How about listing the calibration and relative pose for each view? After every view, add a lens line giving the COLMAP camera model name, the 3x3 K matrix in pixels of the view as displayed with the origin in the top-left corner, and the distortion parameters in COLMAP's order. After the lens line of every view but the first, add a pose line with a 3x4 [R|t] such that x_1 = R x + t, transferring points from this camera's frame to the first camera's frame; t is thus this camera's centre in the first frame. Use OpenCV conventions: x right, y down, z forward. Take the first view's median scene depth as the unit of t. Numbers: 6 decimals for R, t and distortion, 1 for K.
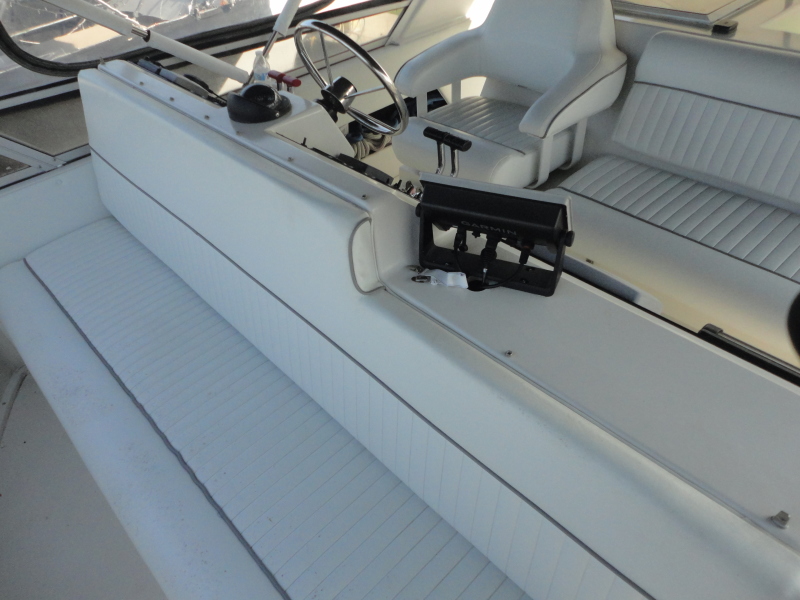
lens RADIAL K [[578.8, 0, 396.4], [0, 578.8, 298.0], [0, 0, 1]] dist [-0.020088, 0.017519]
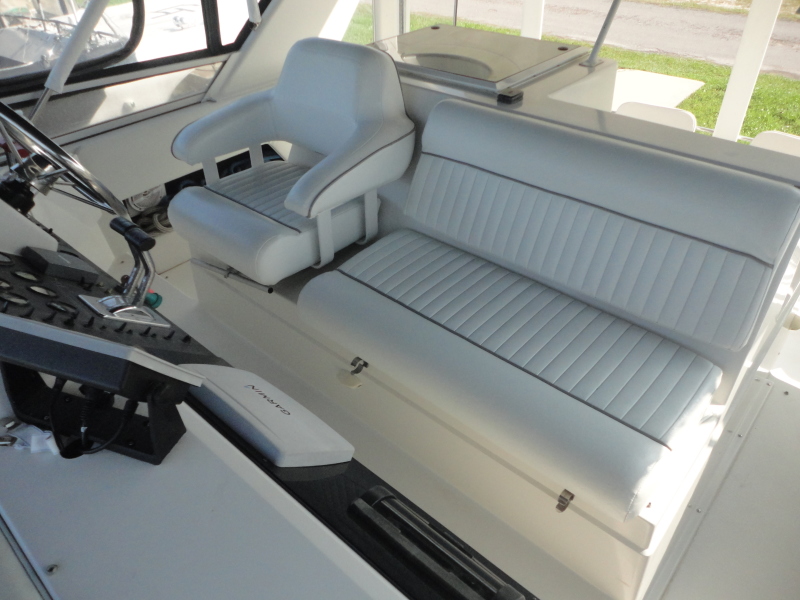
lens RADIAL K [[578.8, 0, 398.4], [0, 578.8, 295.0], [0, 0, 1]] dist [-0.020088, 0.017519]
pose [[0.993707, -0.022050, 0.109816, 0.271843], [0.029333, 0.997444, -0.065155, -0.090859], [-0.108099, 0.067966, 0.991814, 0.110351]]
